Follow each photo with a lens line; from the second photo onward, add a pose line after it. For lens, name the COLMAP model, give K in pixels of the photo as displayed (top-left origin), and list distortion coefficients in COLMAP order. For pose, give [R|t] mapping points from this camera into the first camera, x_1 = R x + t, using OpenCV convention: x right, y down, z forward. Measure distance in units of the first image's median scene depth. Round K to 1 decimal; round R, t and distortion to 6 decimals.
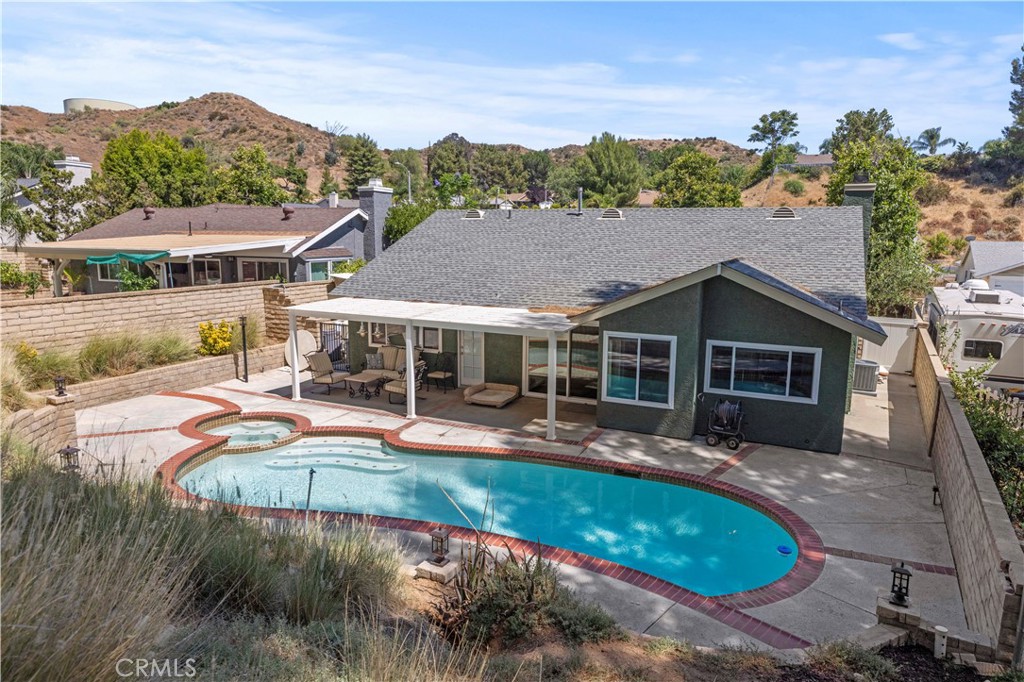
lens RADIAL K [[647.7, 0, 518.4], [0, 647.7, 336.4], [0, 0, 1]] dist [-0.000276, 0.000499]
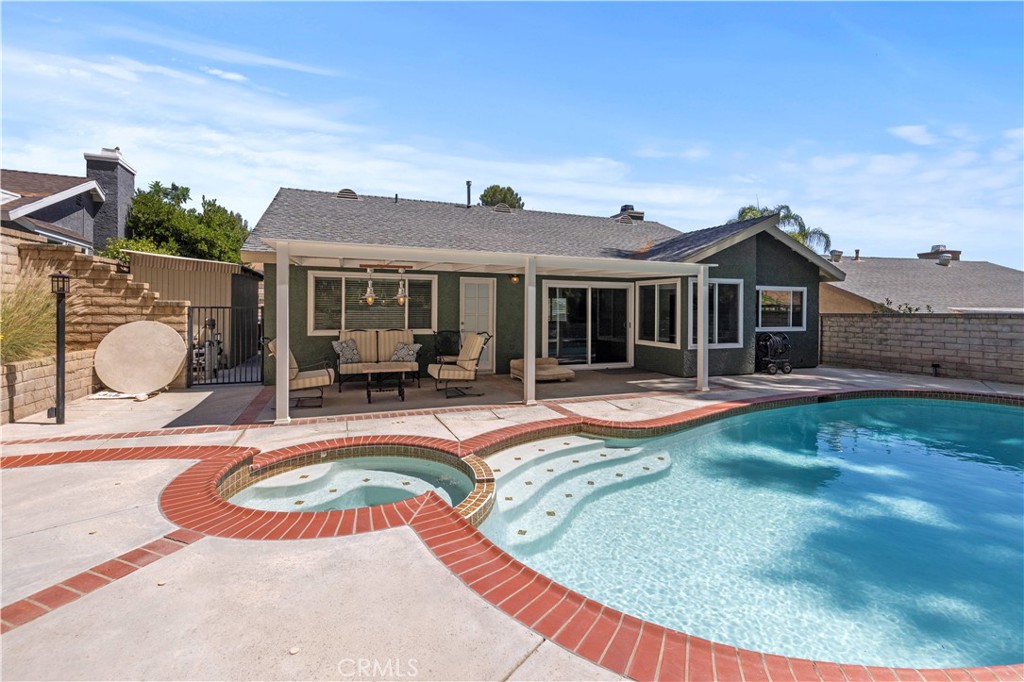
lens RADIAL K [[436.2, 0, 515.6], [0, 436.2, 315.1], [0, 0, 1]] dist [0.007109, -0.000271]
pose [[0.700173, -0.020460, 0.713680, -0.467942], [0.112522, 0.990260, -0.082004, 0.064420], [-0.705051, 0.137721, 0.695655, 0.633413]]
